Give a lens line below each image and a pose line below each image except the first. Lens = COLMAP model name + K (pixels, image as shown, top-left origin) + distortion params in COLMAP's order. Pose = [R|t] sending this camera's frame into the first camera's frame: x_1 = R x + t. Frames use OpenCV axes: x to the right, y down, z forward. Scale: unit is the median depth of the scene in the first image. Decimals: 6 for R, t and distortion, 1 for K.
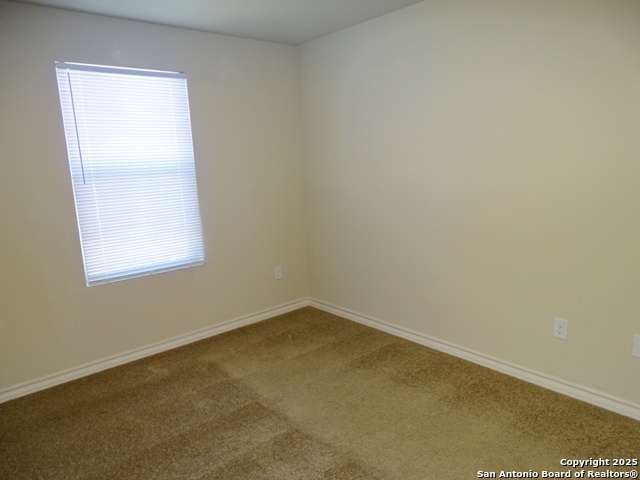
lens RADIAL K [[456.7, 0, 322.3], [0, 456.7, 238.8], [0, 0, 1]] dist [0.009170, -0.005490]
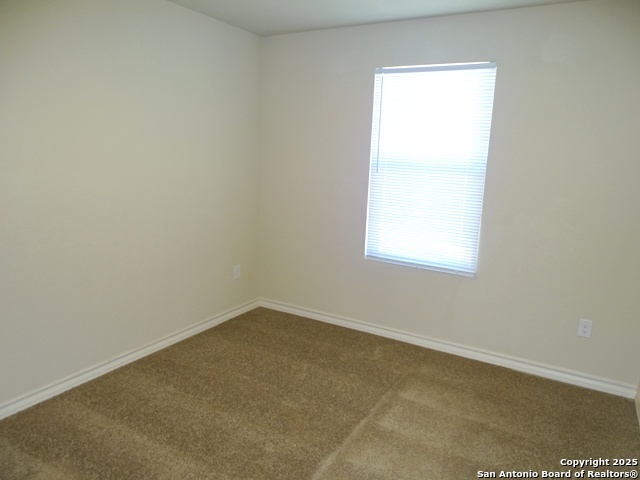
lens RADIAL K [[456.7, 0, 322.3], [0, 456.7, 238.8], [0, 0, 1]] dist [0.009170, -0.005490]
pose [[0.324679, 0.242725, -0.914149, 0.516661], [-0.217137, 0.959824, 0.177732, -0.129030], [0.920562, 0.140790, 0.364339, 0.457429]]
